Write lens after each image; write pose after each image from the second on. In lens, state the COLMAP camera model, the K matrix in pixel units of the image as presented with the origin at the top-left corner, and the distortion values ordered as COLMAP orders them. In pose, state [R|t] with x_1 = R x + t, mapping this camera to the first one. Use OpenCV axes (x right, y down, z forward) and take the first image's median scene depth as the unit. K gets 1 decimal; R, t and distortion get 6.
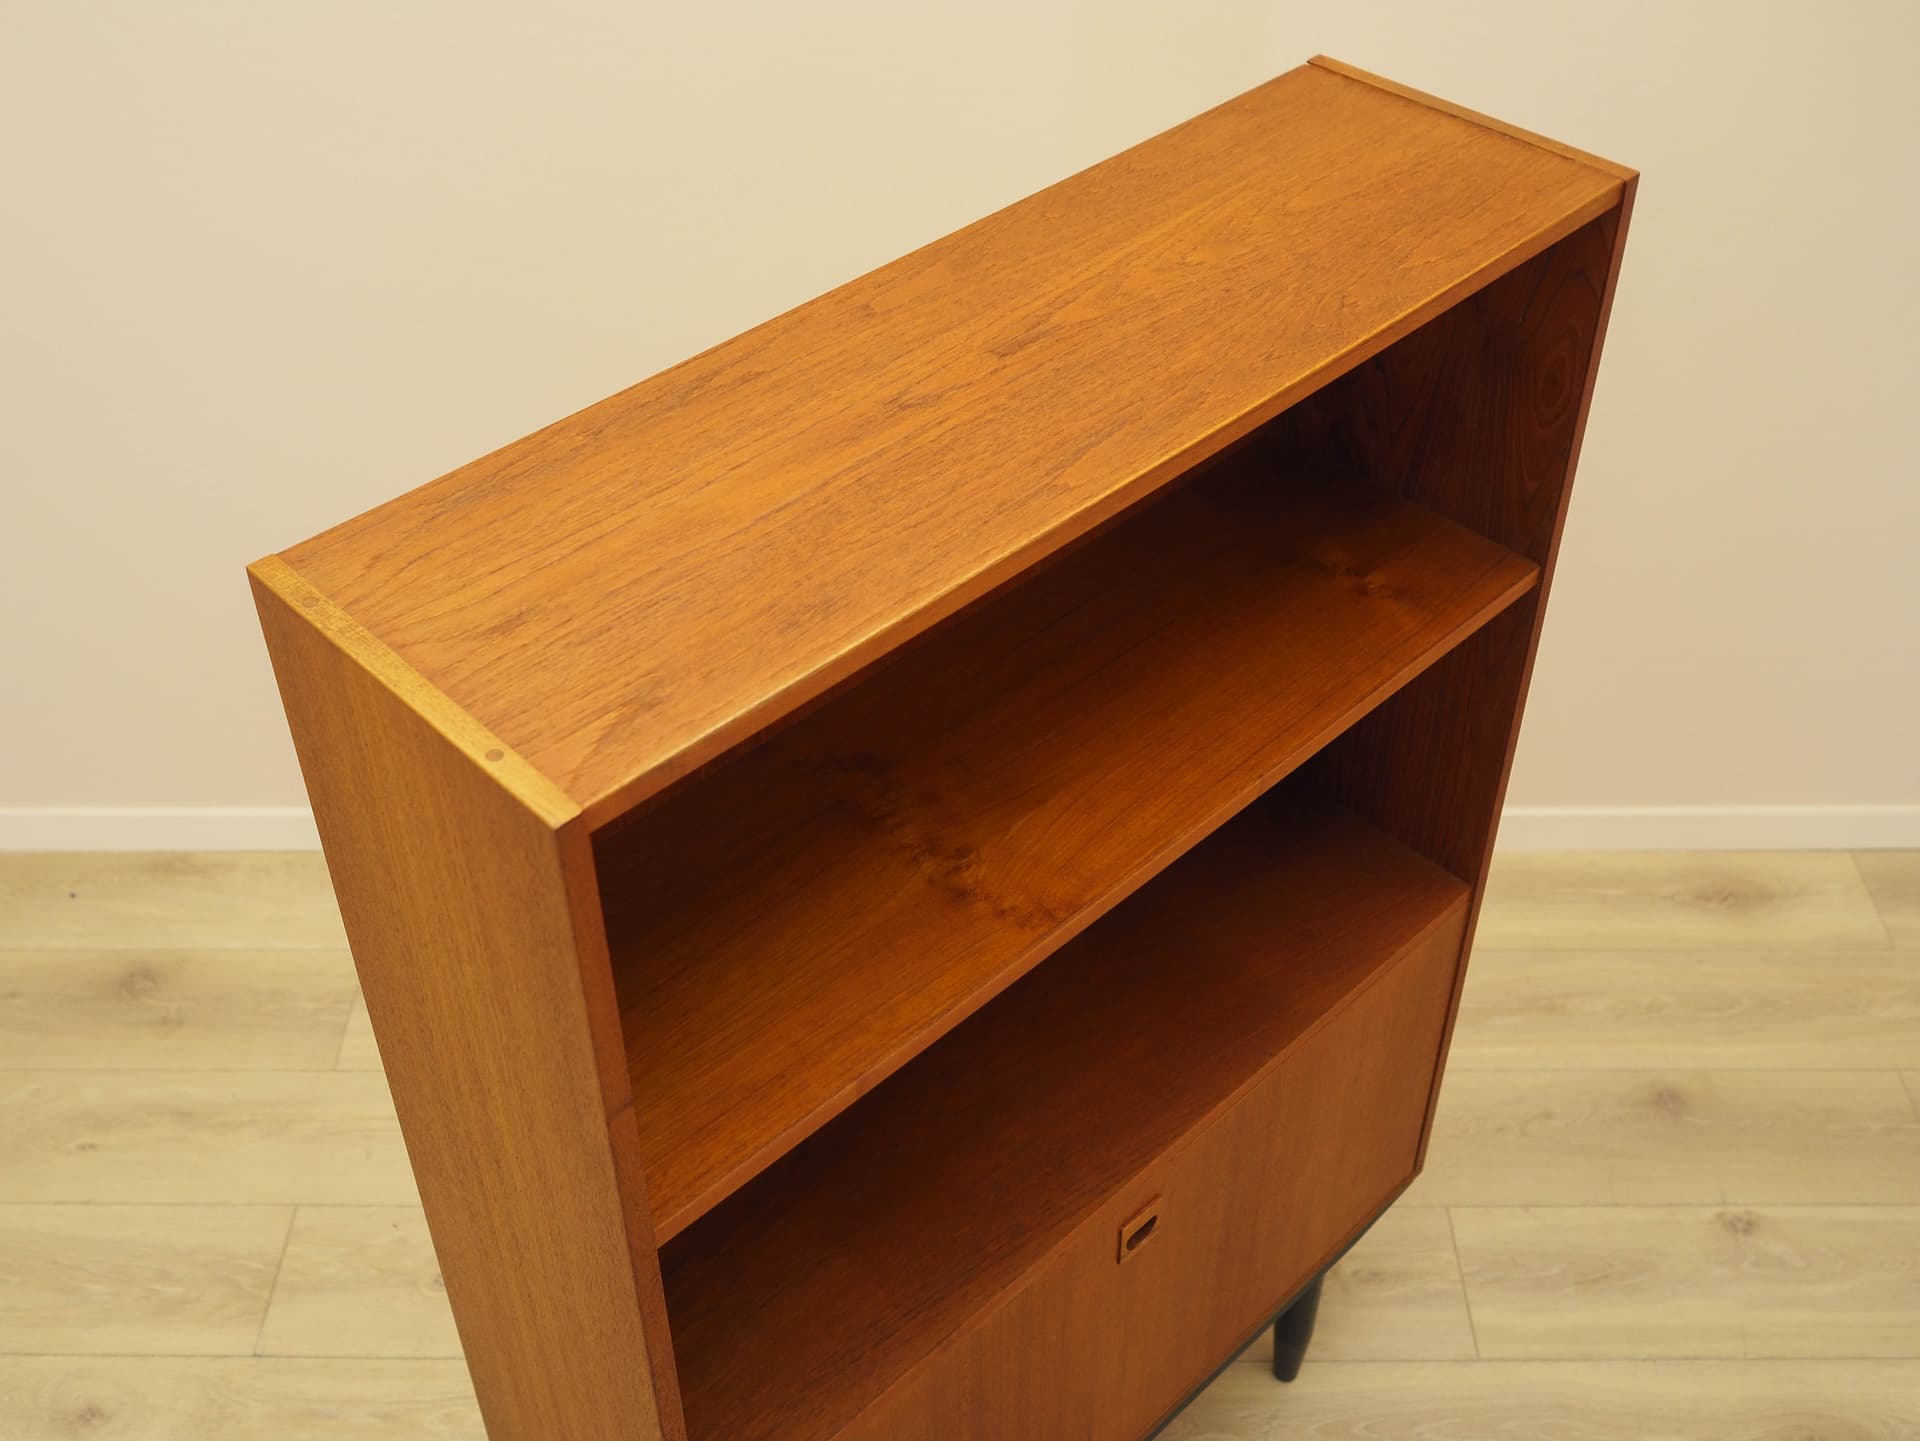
lens RADIAL K [[2019.0, 0, 960.0], [0, 2019.0, 720.5], [0, 0, 1]] dist [-0.002272, 0.007317]
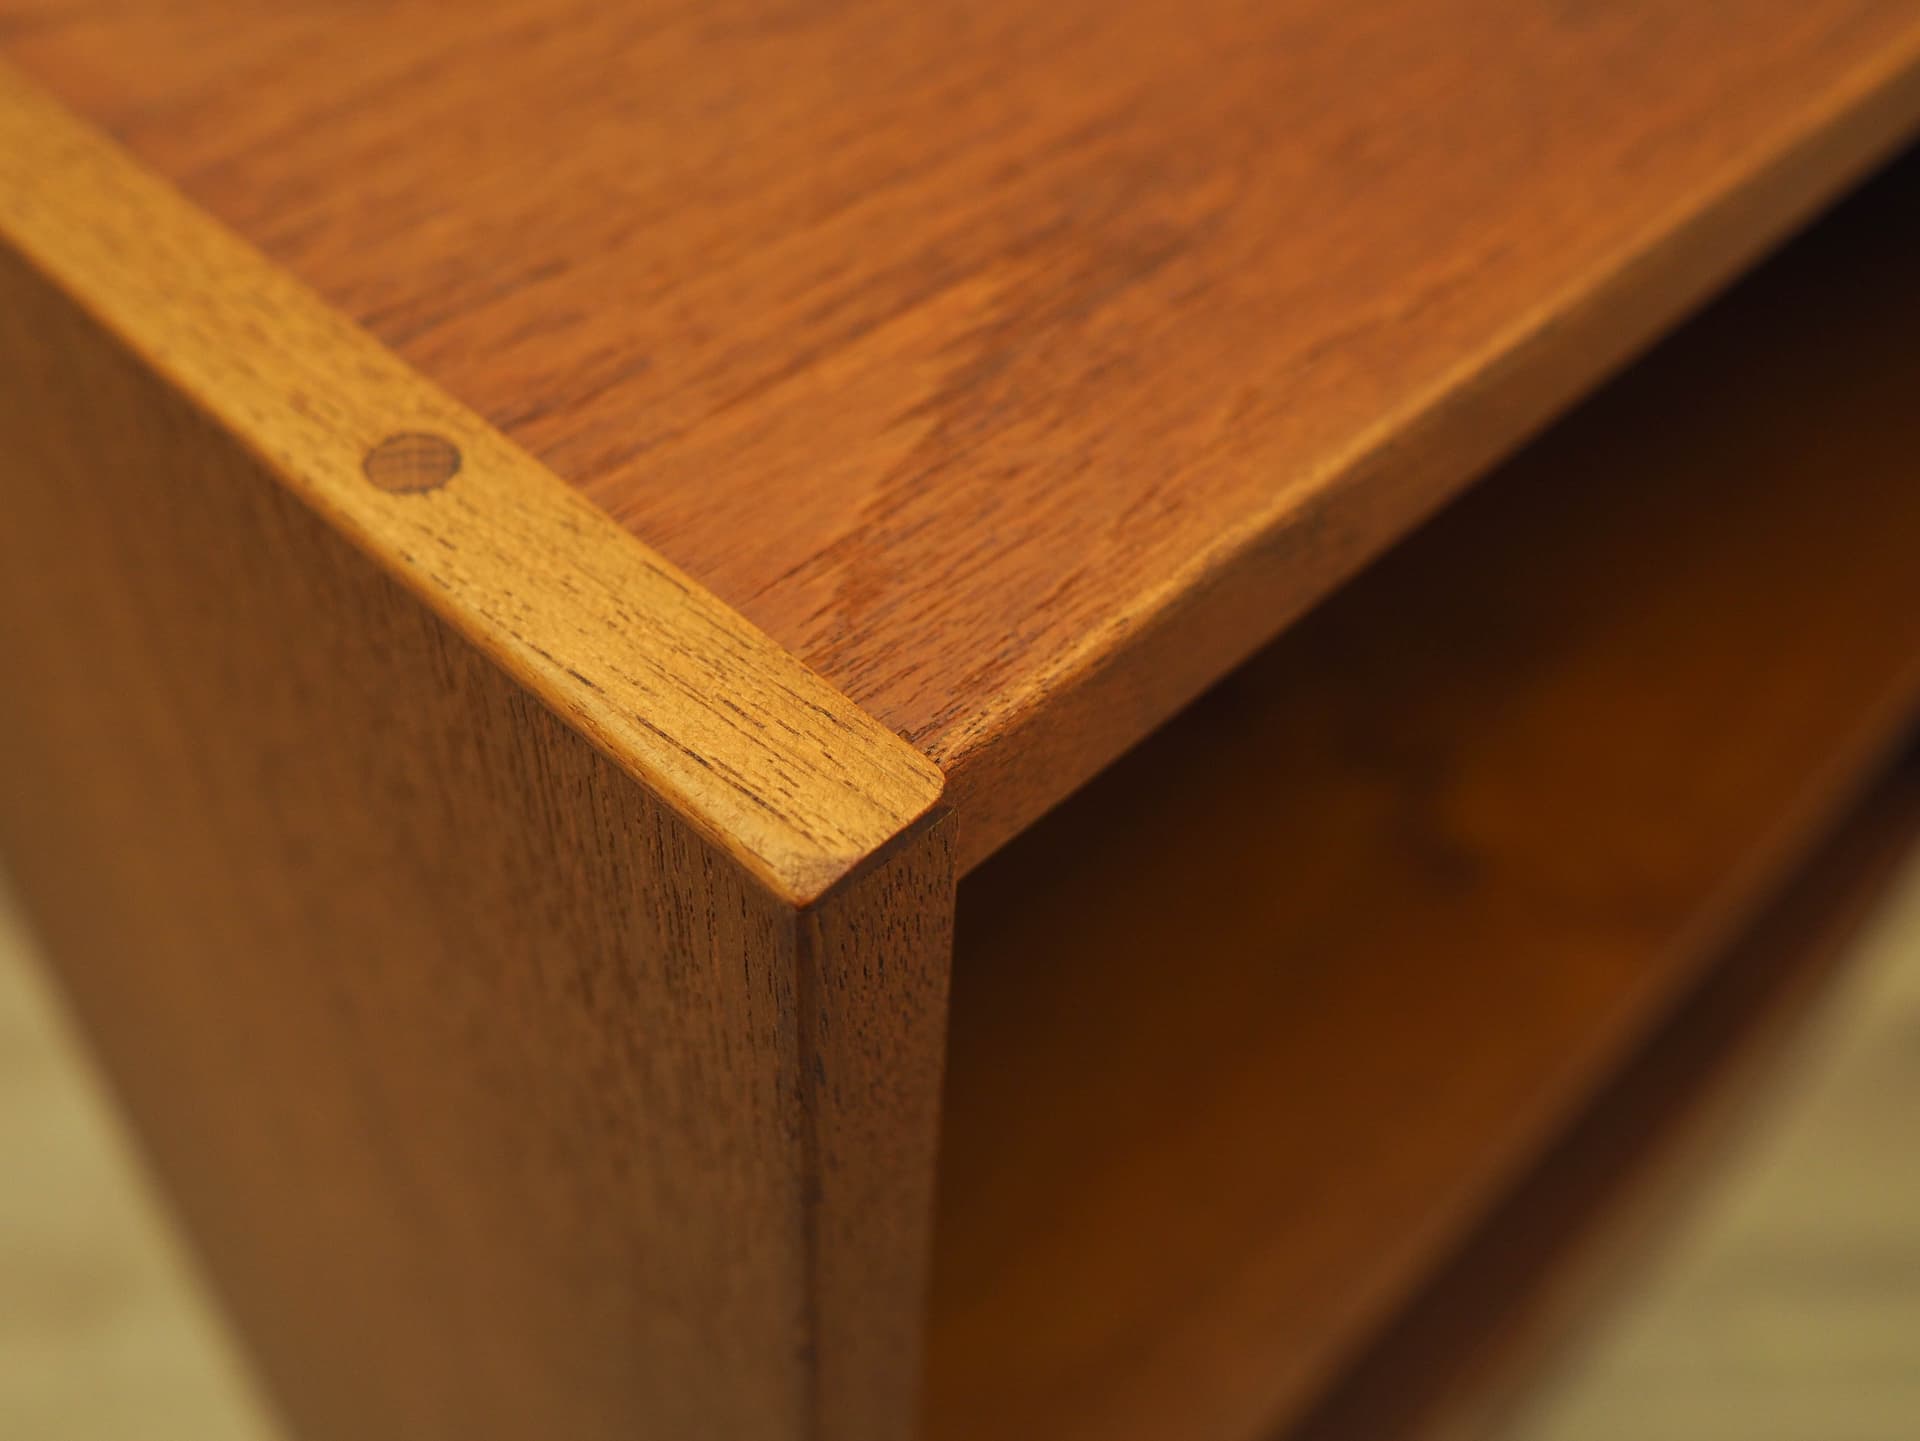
lens RADIAL K [[2019.0, 0, 960.0], [0, 2019.0, 720.5], [0, 0, 1]] dist [-0.002272, 0.007317]
pose [[0.998681, 0.015472, 0.048949, -0.184913], [-0.019916, 0.995594, 0.091628, 0.022757], [-0.047315, -0.092482, 0.994590, 0.792941]]
